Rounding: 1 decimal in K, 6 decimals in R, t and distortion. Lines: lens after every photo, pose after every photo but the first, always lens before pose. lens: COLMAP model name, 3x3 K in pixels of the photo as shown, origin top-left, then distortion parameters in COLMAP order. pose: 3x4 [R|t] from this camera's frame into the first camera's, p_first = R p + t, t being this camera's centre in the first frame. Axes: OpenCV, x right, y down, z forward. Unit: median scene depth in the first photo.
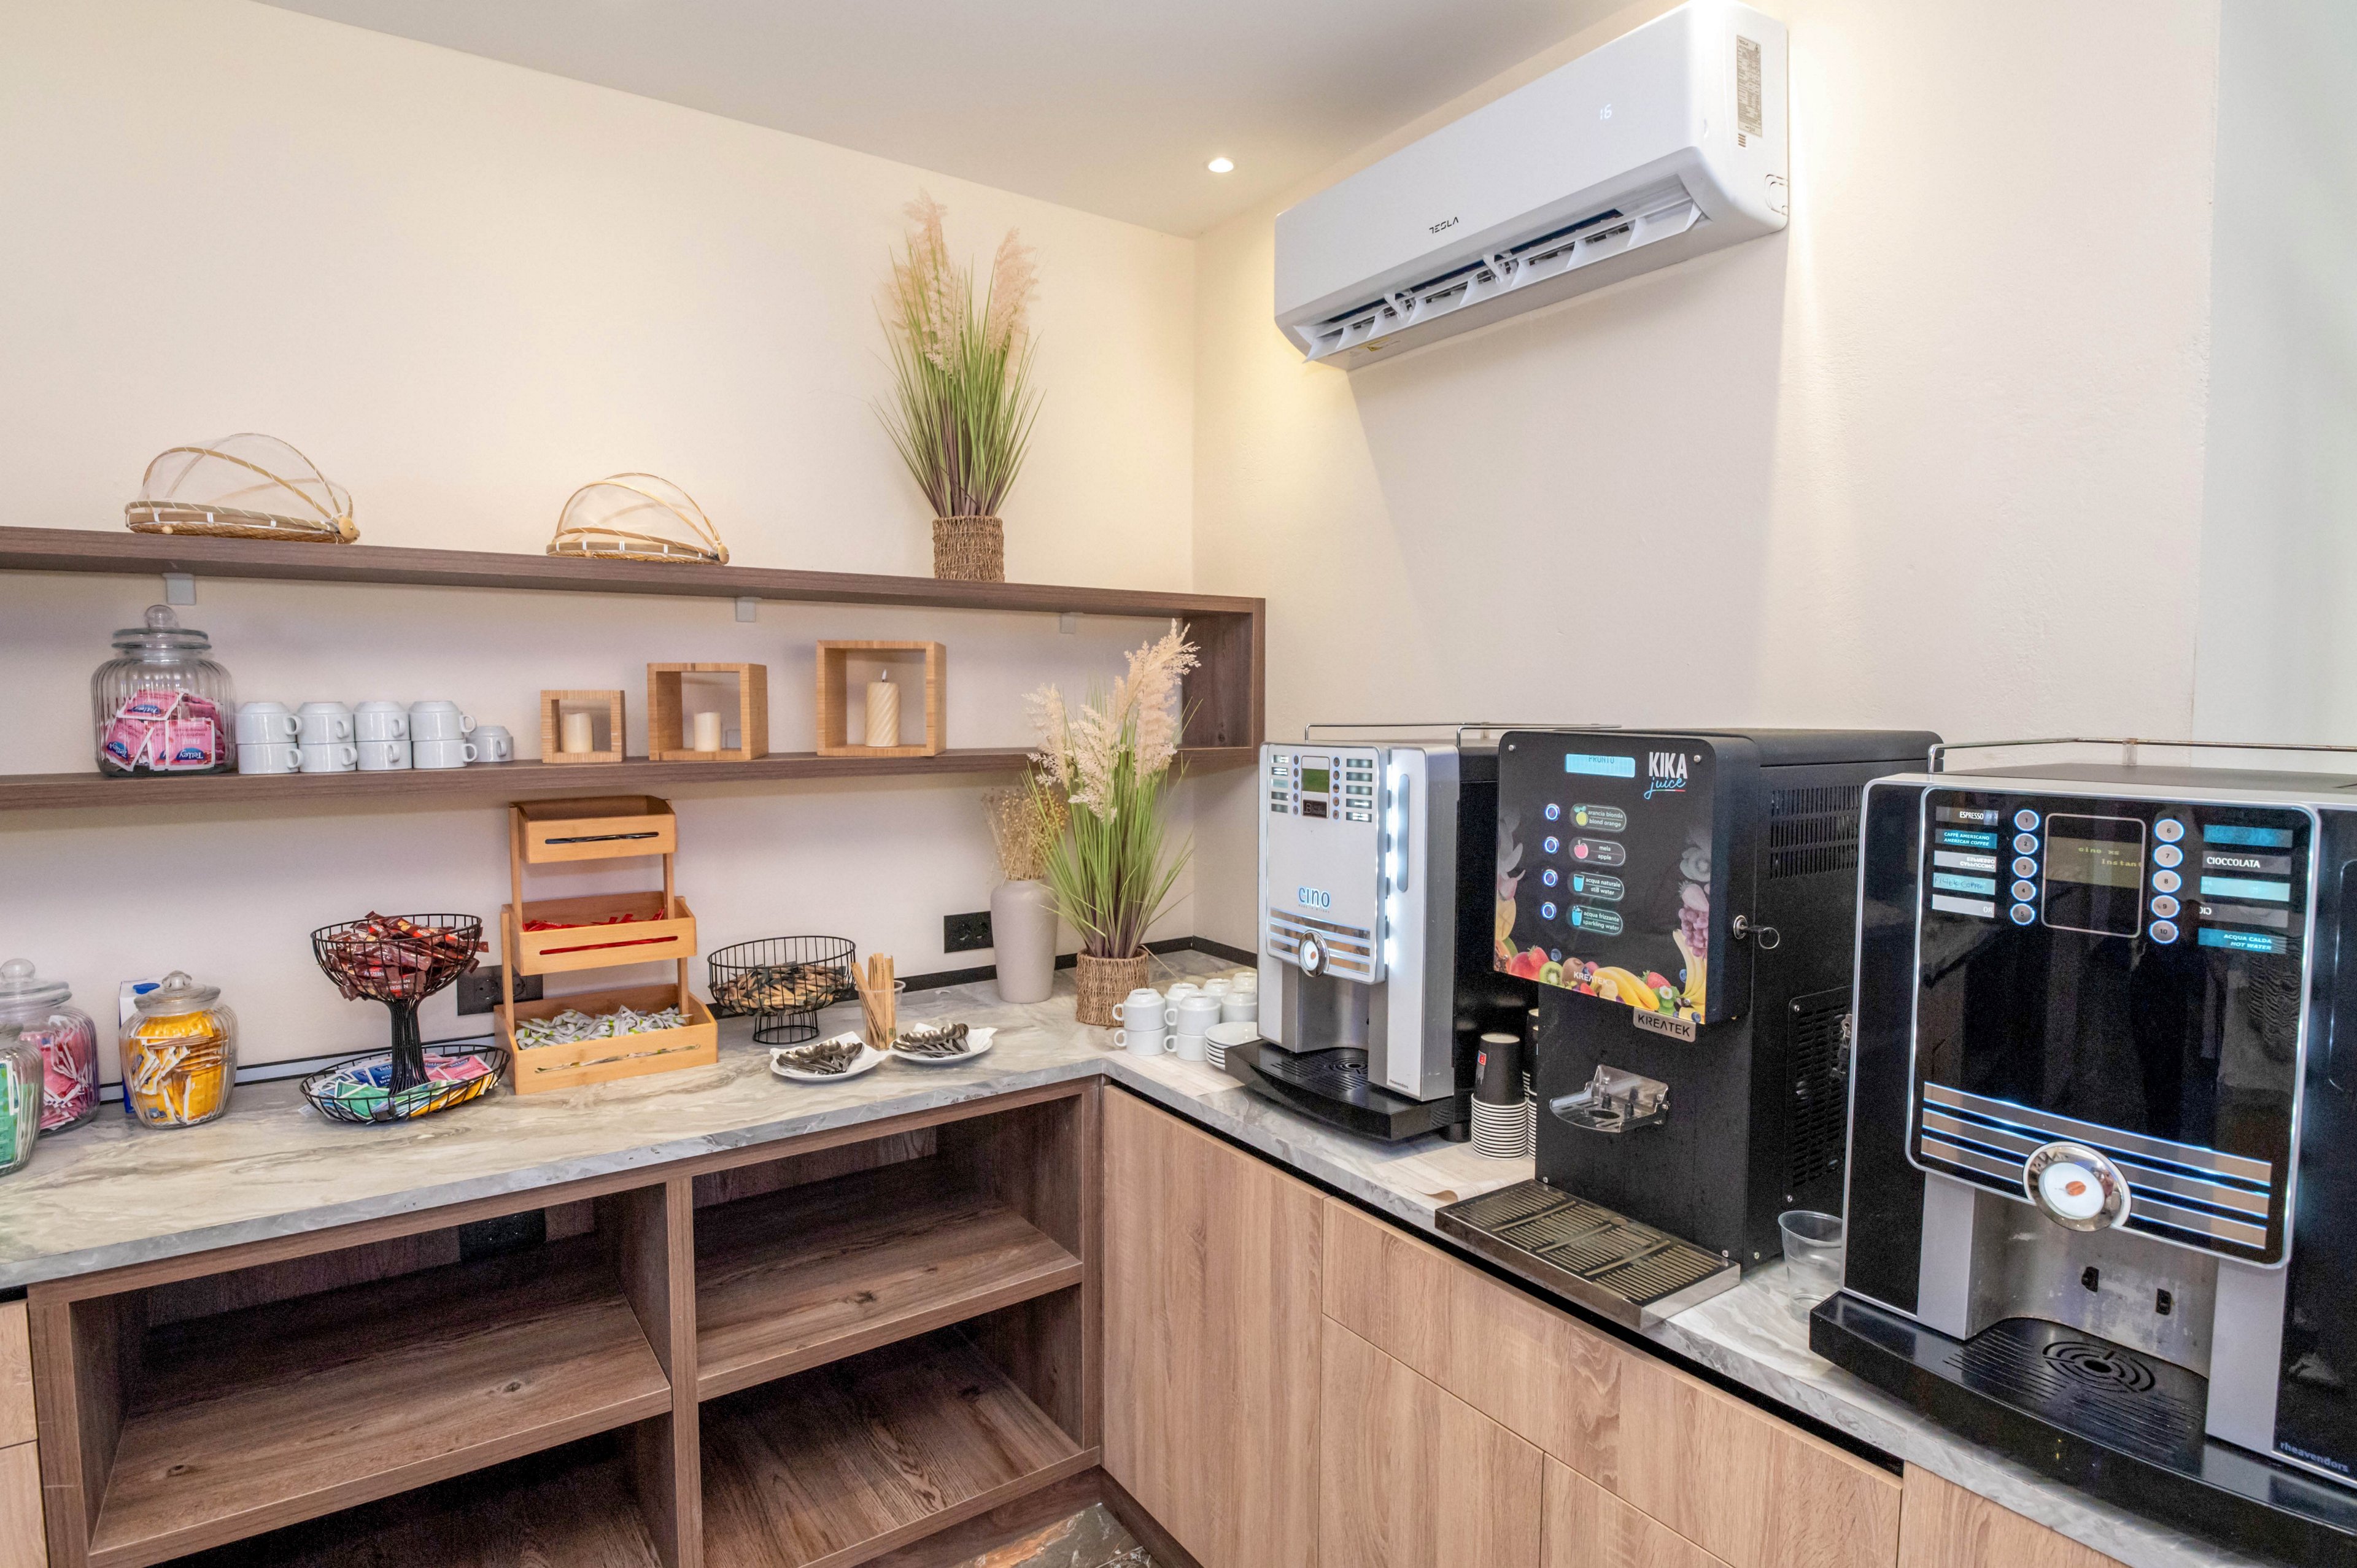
lens RADIAL K [[1200.9, 0, 1178.5], [0, 1200.9, 784.0], [0, 0, 1]] dist [-0.000611, -0.000014]
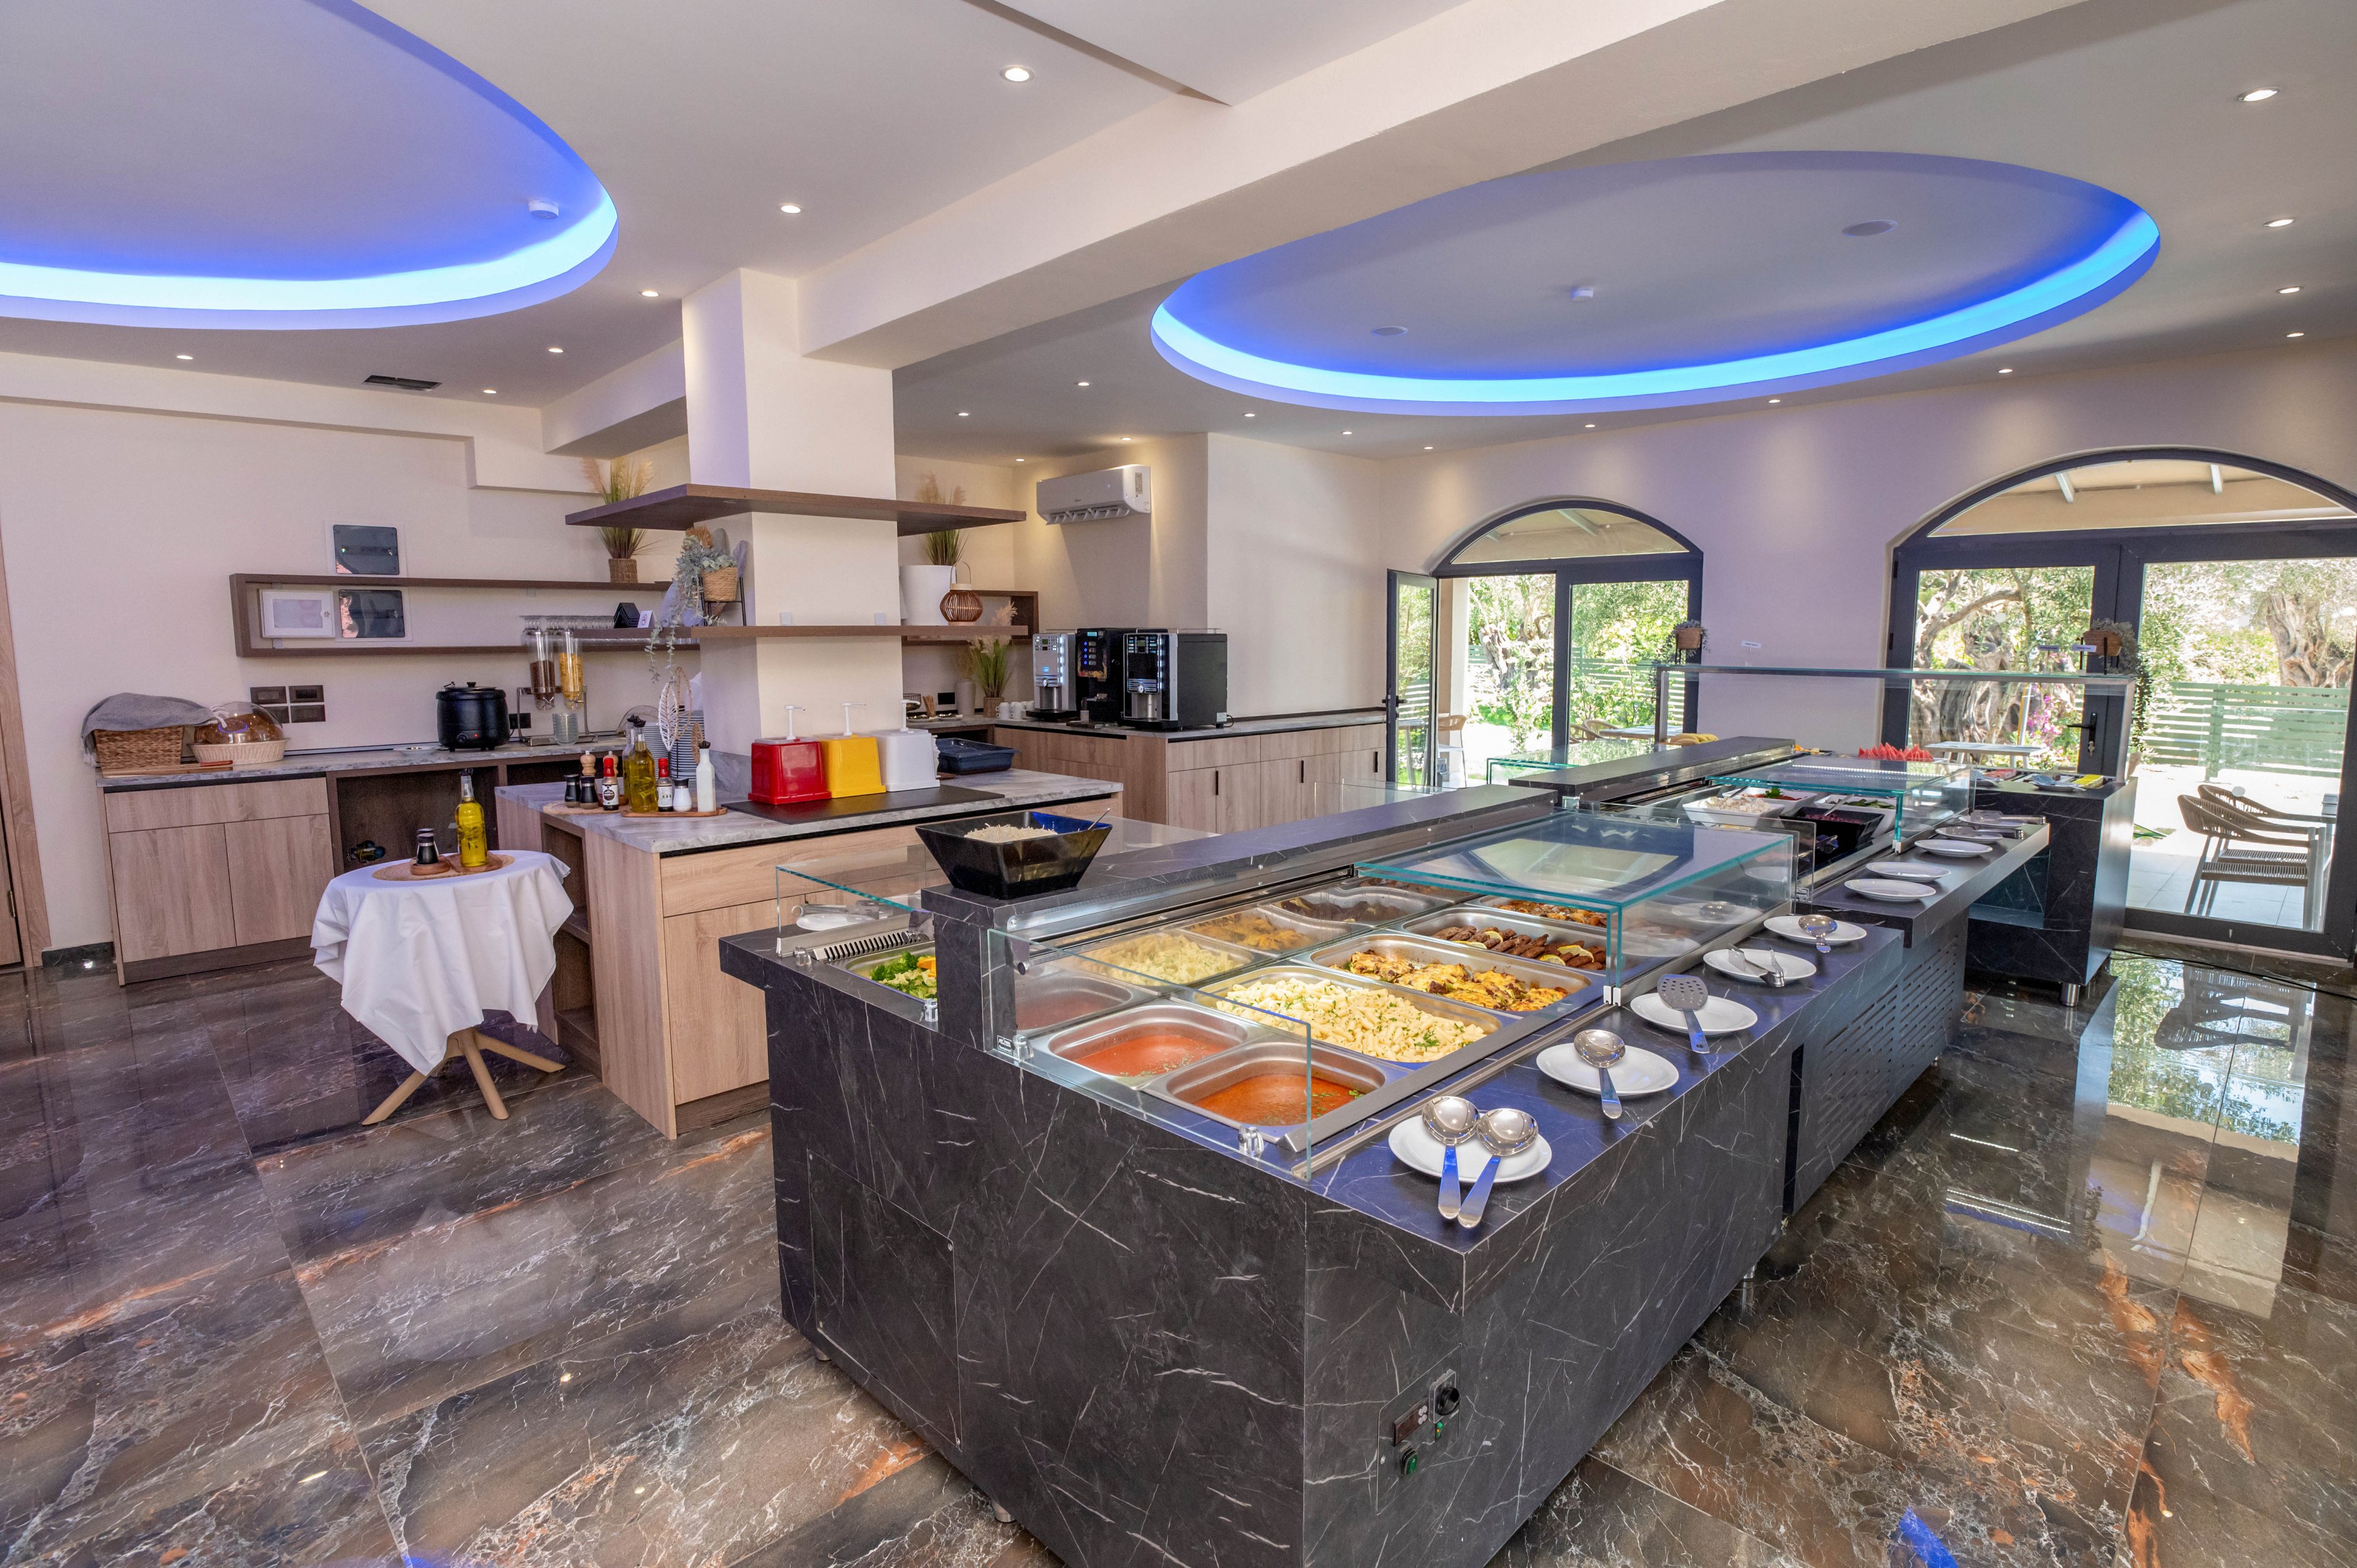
lens RADIAL K [[1200.9, 0, 1178.5], [0, 1200.9, 784.0], [0, 0, 1]] dist [-0.000611, -0.000014]
pose [[0.987852, -0.026157, 0.153182, -0.079608], [0.017009, 0.998010, 0.060725, 0.230754], [-0.154465, -0.057382, 0.986330, -3.066406]]
